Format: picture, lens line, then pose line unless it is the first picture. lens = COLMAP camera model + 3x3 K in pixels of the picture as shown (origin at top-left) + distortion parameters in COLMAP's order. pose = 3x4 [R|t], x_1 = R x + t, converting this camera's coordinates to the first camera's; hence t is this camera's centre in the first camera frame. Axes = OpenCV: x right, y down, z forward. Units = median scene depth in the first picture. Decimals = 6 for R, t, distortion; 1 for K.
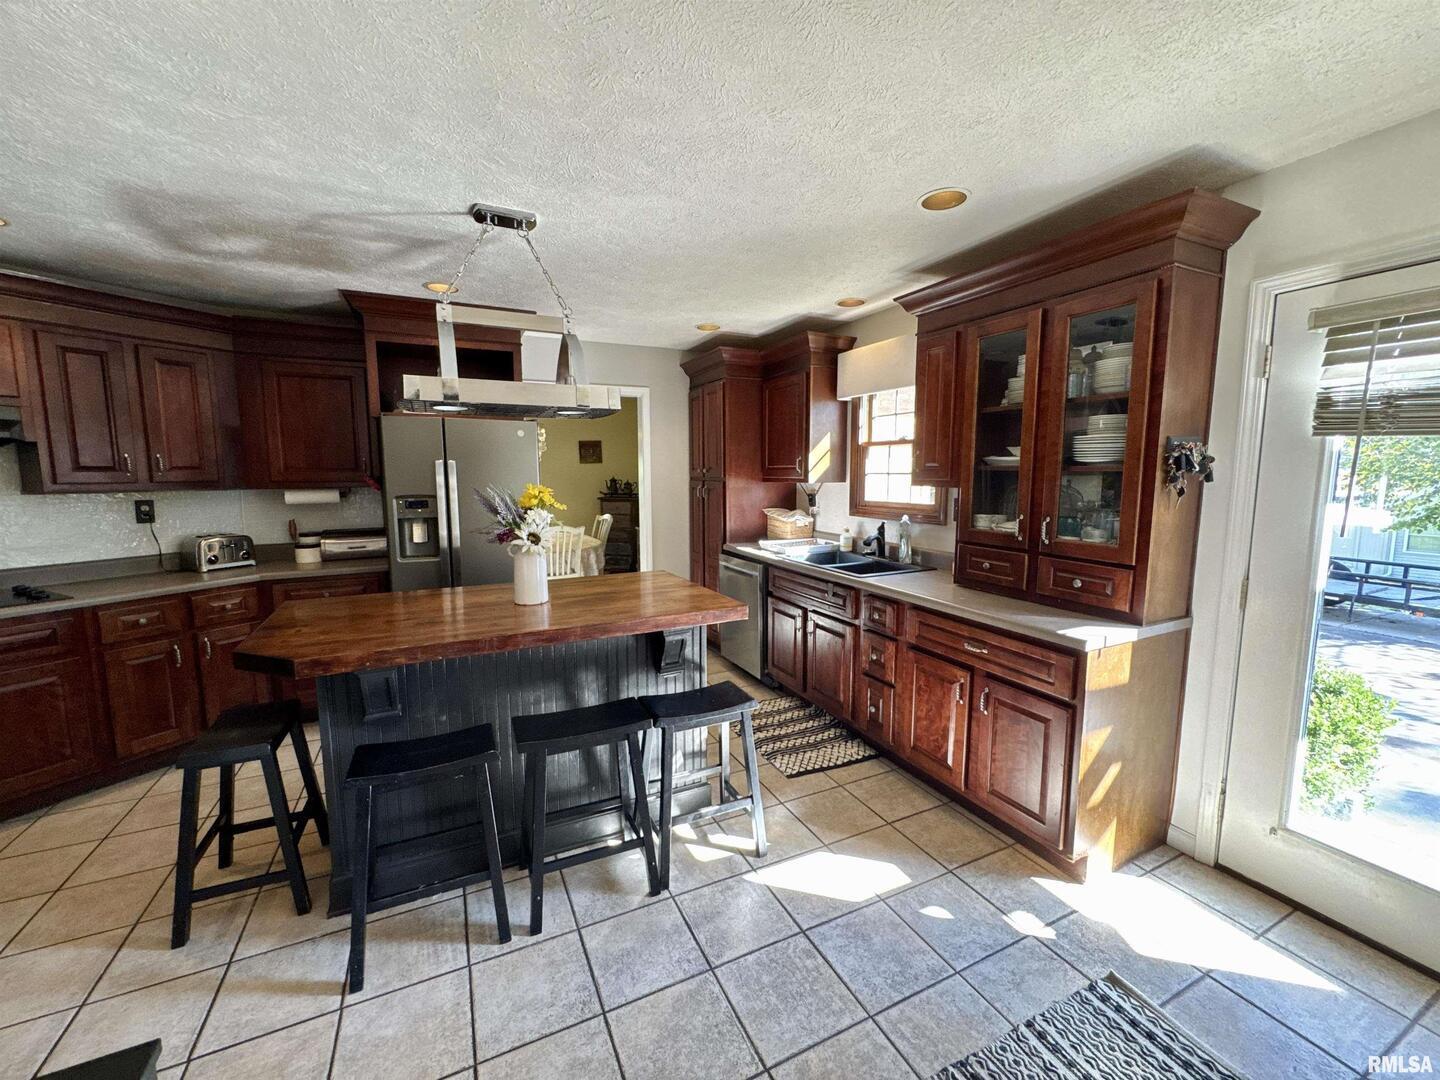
lens RADIAL K [[575.5, 0, 717.0], [0, 575.5, 539.5], [0, 0, 1]] dist [-0.003390, 0.000143]
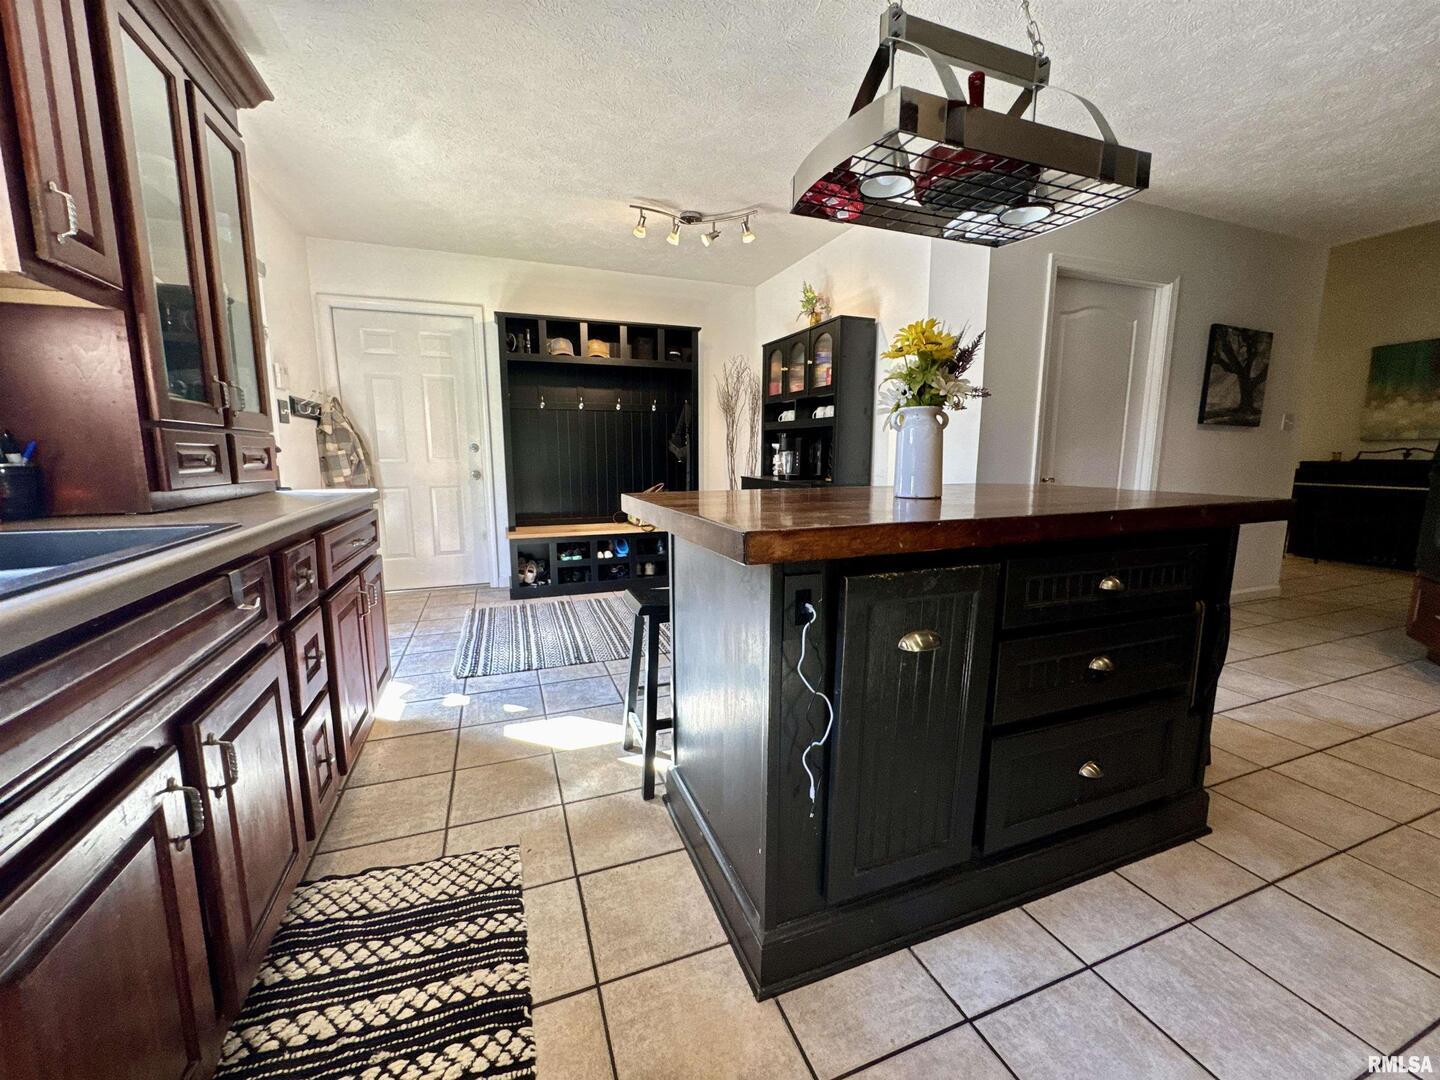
lens RADIAL K [[575.5, 0, 721.9], [0, 575.5, 540.3], [0, 0, 1]] dist [-0.003390, 0.000143]
pose [[-0.997169, -0.012145, 0.074207, -0.109396], [0.008310, 0.963027, 0.269277, -0.025510], [-0.074733, 0.269132, -0.960199, 1.389428]]
